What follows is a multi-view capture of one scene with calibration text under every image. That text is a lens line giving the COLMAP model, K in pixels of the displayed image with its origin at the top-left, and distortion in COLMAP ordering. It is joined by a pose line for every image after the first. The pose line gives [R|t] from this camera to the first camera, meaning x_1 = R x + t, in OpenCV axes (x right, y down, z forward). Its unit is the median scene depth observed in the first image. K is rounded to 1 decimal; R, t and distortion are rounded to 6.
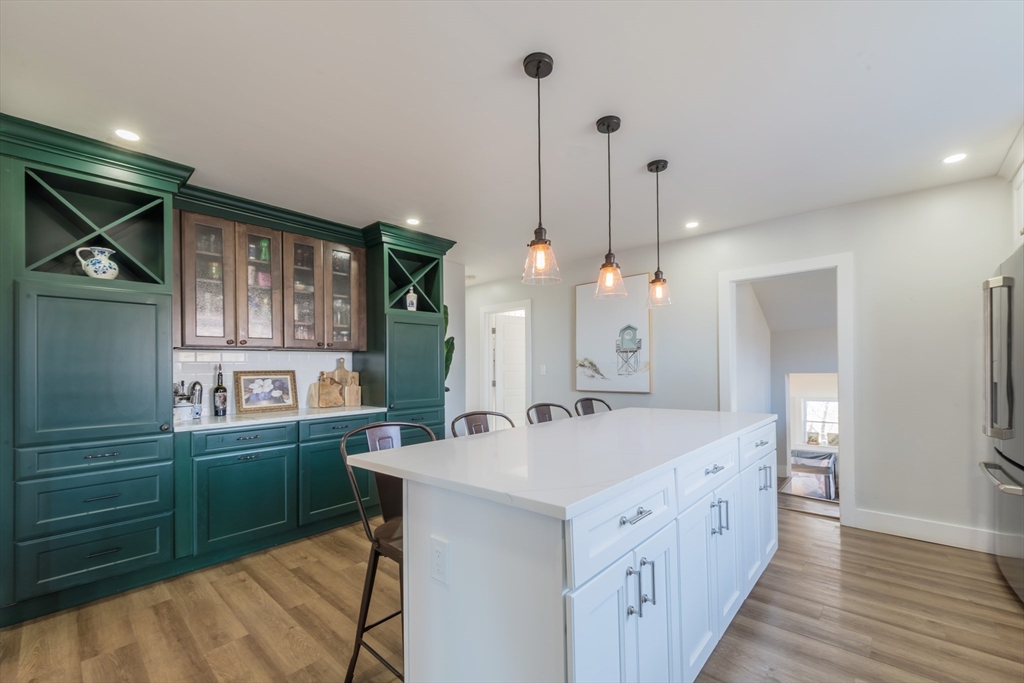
lens RADIAL K [[423.5, 0, 510.7], [0, 423.5, 363.2], [0, 0, 1]] dist [0.002589, -0.000337]
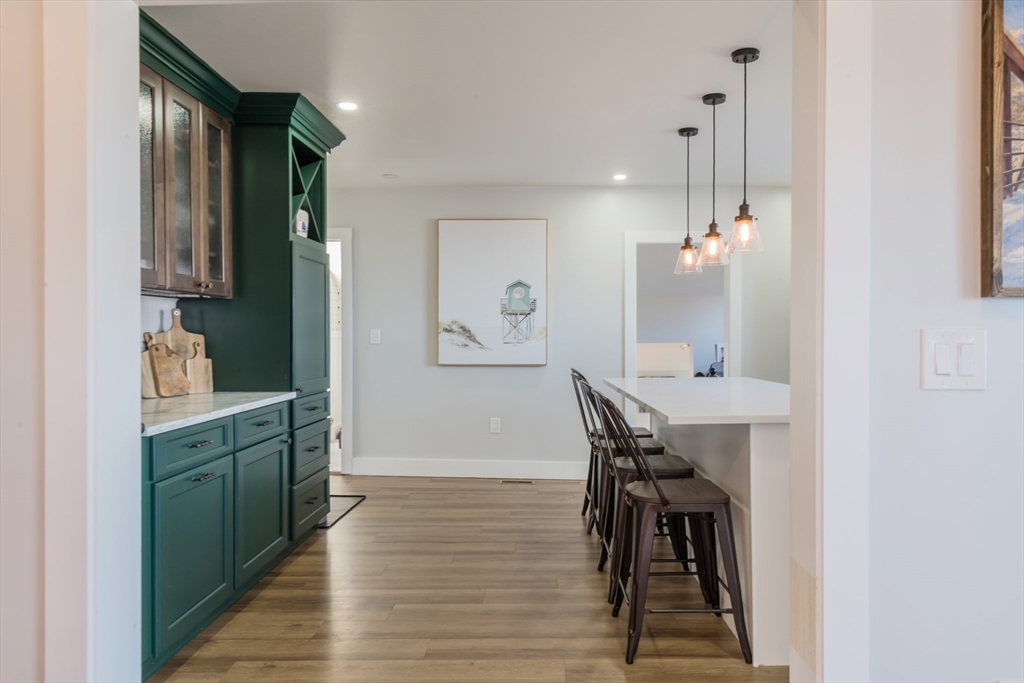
lens RADIAL K [[713.5, 0, 512.0], [0, 713.5, 341.5], [0, 0, 1]] dist [0.003233, -0.001457]
pose [[0.757503, 0.008709, 0.652774, -0.613554], [-0.019468, 0.999768, 0.009253, 0.012104], [-0.652542, -0.019718, 0.757496, -0.006998]]
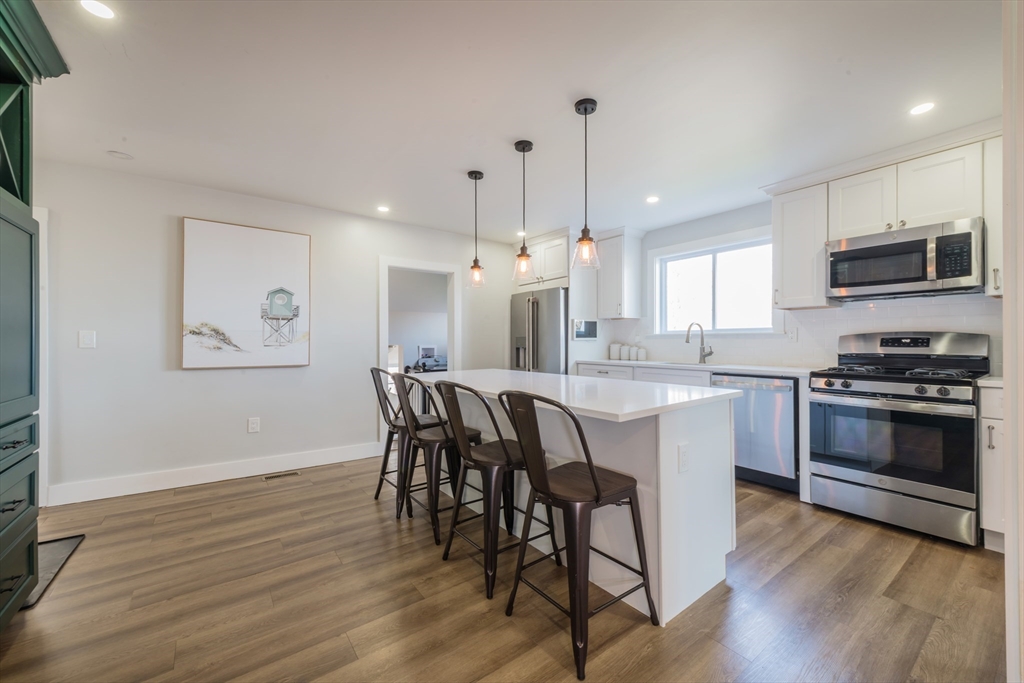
lens RADIAL K [[422.1, 0, 533.4], [0, 422.1, 339.6], [0, 0, 1]] dist [0.000964, -0.000745]
pose [[0.159874, 0.018619, 0.986962, -0.490299], [-0.015155, 0.999751, -0.016405, 0.021343], [-0.987021, -0.012335, 0.160117, 0.362253]]
